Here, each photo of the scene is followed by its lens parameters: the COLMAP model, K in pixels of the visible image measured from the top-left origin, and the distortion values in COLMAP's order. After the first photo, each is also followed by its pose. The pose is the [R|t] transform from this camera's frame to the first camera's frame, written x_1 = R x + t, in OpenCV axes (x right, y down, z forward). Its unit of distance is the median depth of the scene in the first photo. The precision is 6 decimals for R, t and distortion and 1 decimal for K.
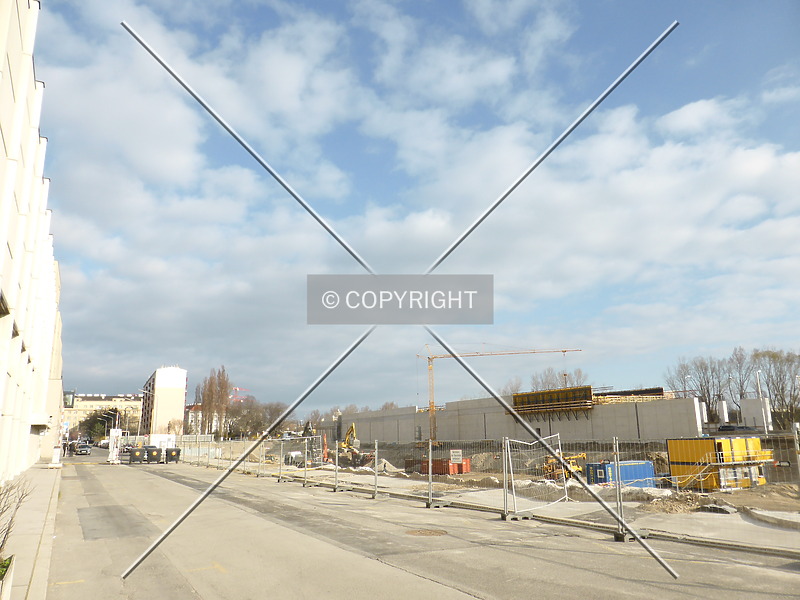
lens RADIAL K [[588.8, 0, 400.0], [0, 588.8, 300.0], [0, 0, 1]] dist [-0.081970, 0.087727]
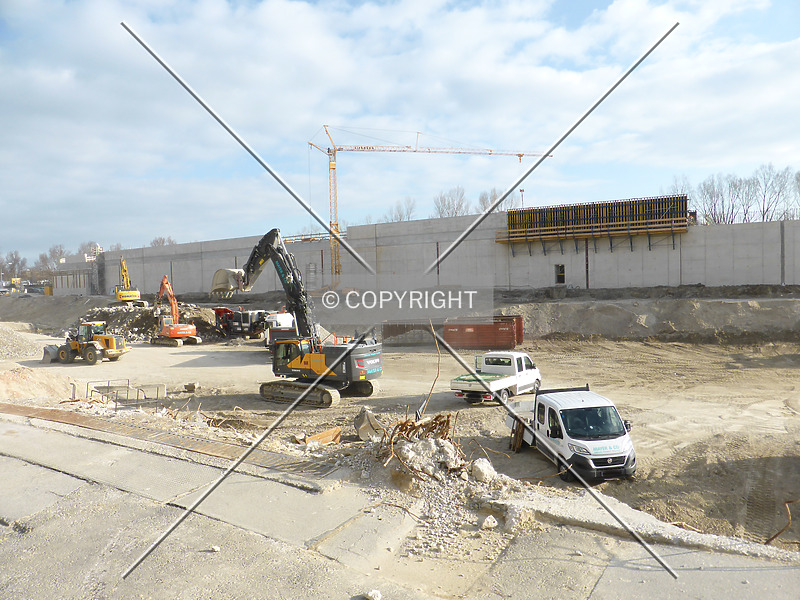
lens RADIAL K [[588.8, 0, 400.0], [0, 588.8, 300.0], [0, 0, 1]] dist [-0.081970, 0.087727]
pose [[0.877744, -0.019591, 0.478729, -0.238639], [-0.098010, 0.970694, 0.219426, 0.157625], [-0.468998, -0.239520, 0.850101, 0.626863]]
